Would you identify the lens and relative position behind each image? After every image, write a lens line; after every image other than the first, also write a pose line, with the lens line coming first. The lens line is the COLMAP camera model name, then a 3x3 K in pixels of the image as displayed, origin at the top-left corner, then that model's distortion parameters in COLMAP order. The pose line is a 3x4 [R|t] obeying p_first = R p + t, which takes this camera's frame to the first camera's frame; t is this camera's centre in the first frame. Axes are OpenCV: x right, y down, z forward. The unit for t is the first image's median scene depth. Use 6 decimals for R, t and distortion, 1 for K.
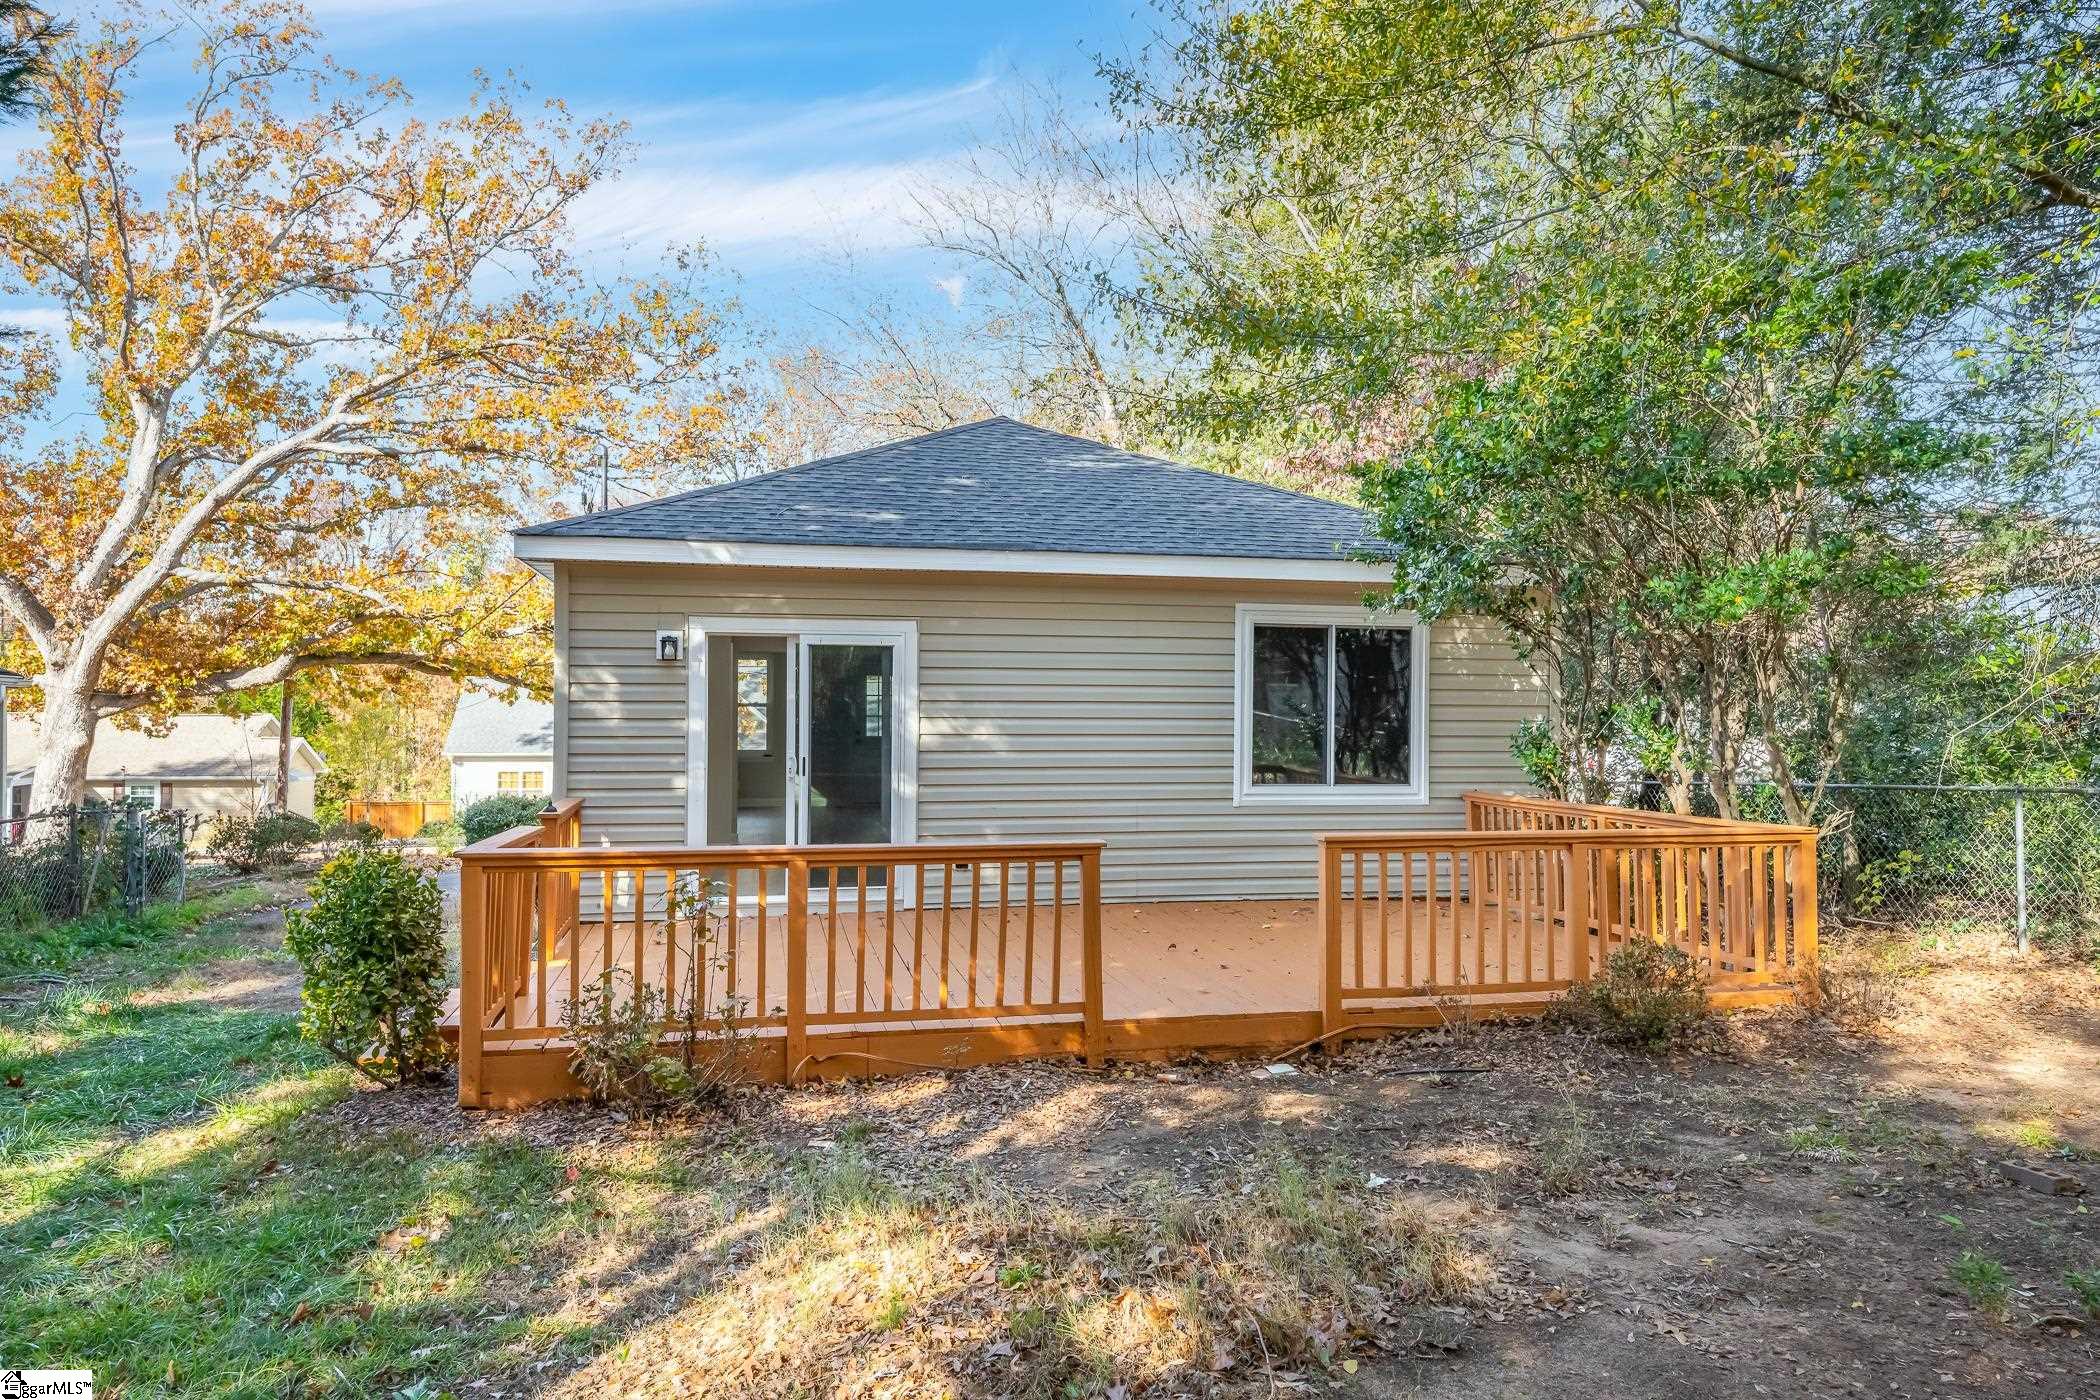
lens RADIAL K [[1386.5, 0, 1050.0], [0, 1386.5, 700.0], [0, 0, 1]] dist [0.054776, -0.000492]
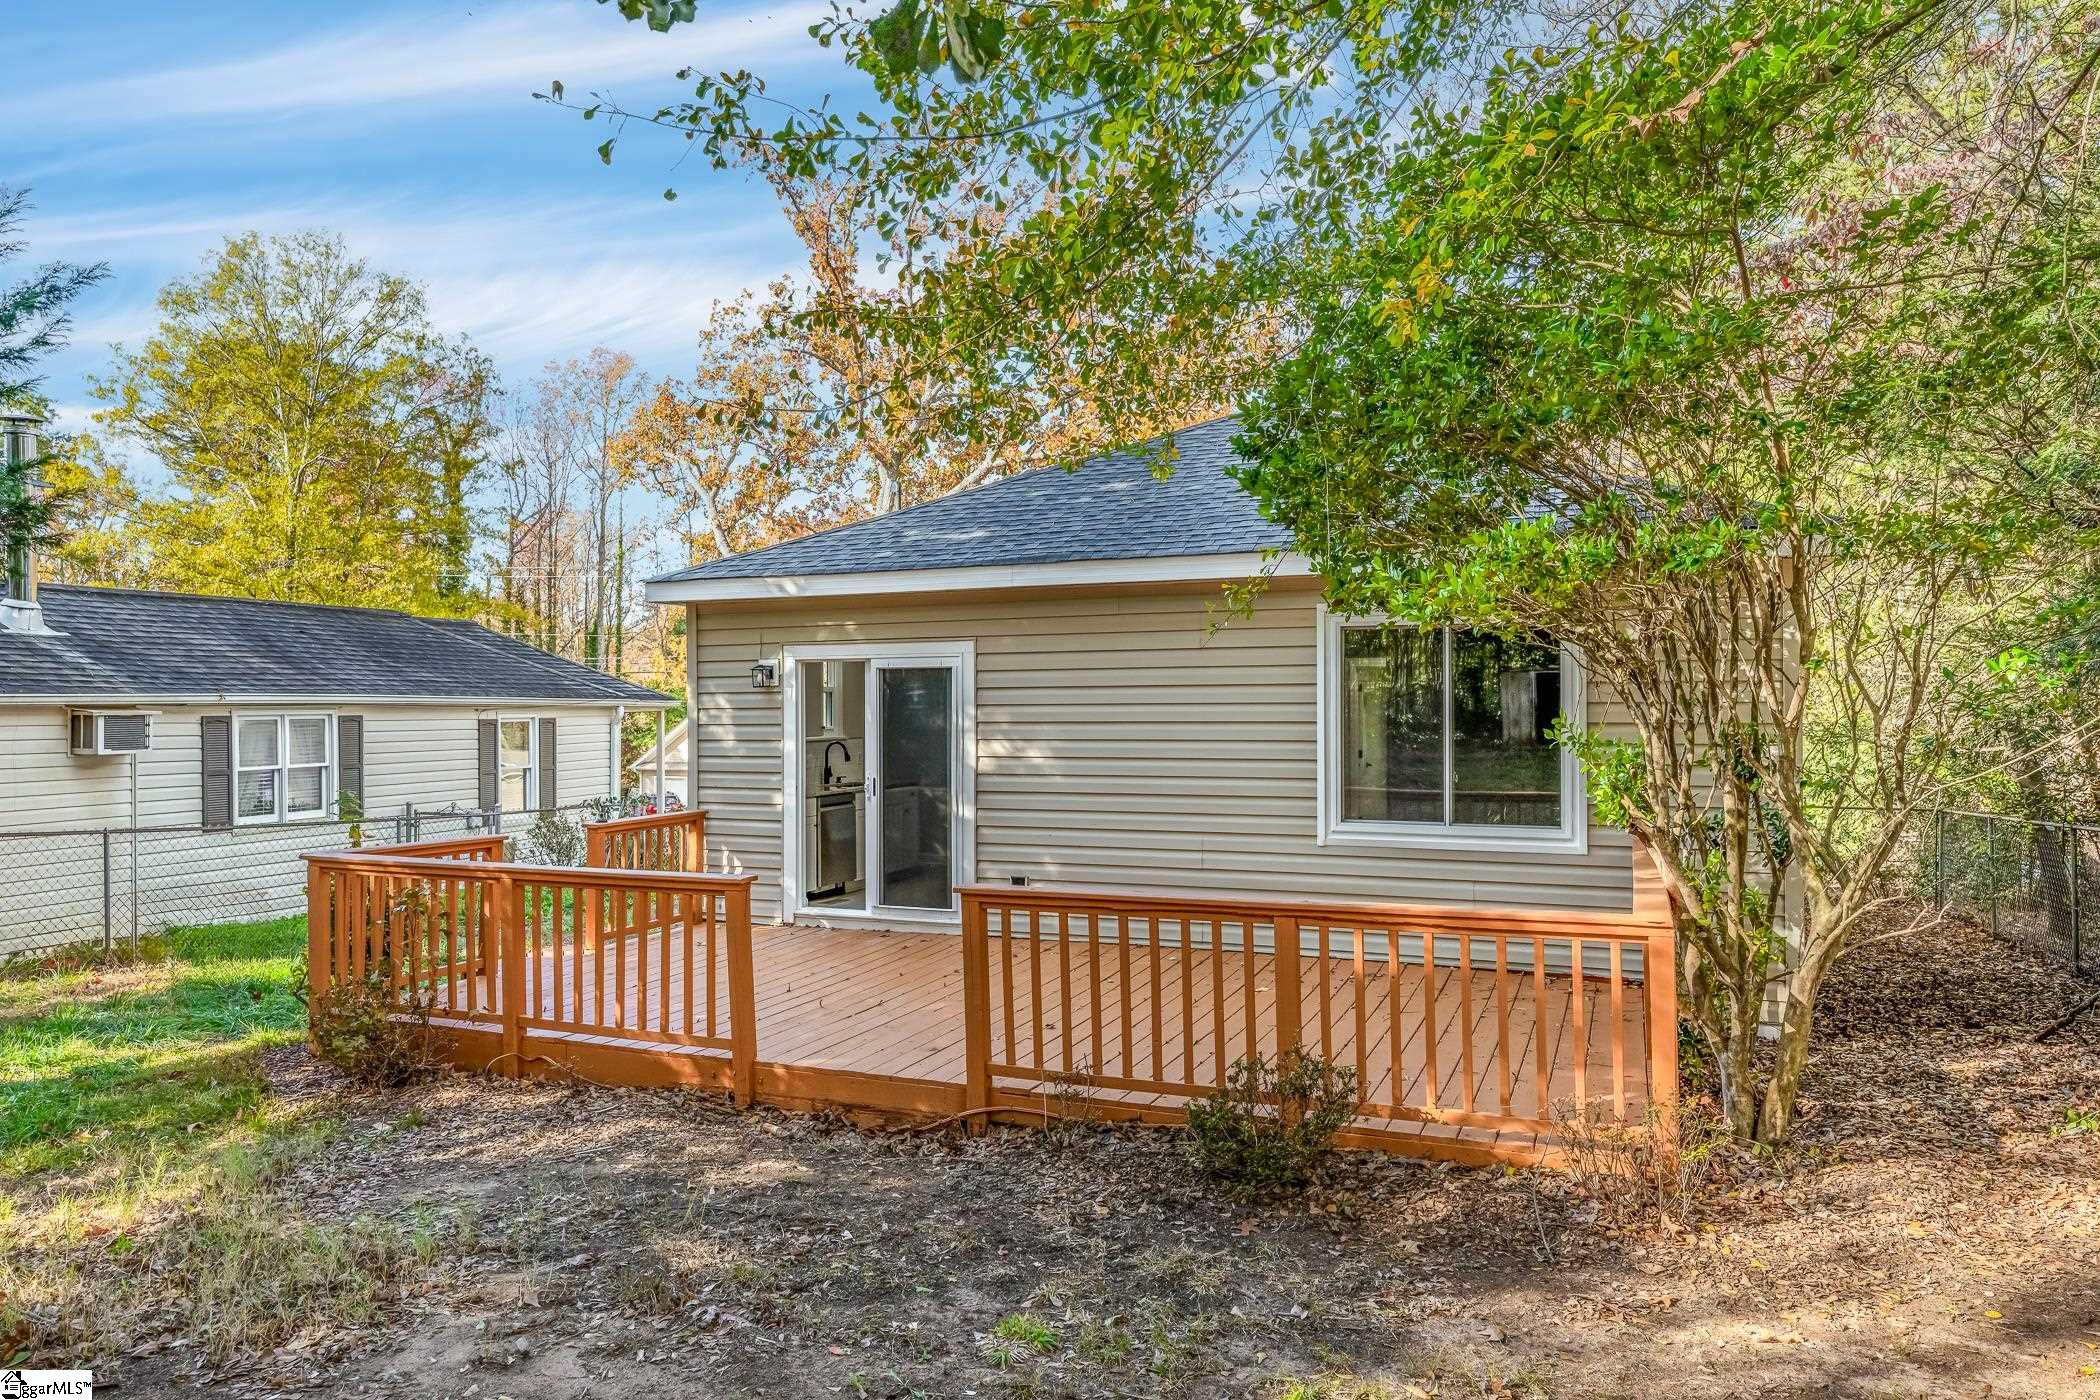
lens RADIAL K [[1438.3, 0, 1050.0], [0, 1438.3, 700.0], [0, 0, 1]] dist [-0.007692, -0.001524]
pose [[0.806750, -0.012212, -0.590767, 0.565998], [0.011779, 0.999920, -0.004585, -0.010414], [0.590776, -0.003260, 0.806829, 0.220968]]
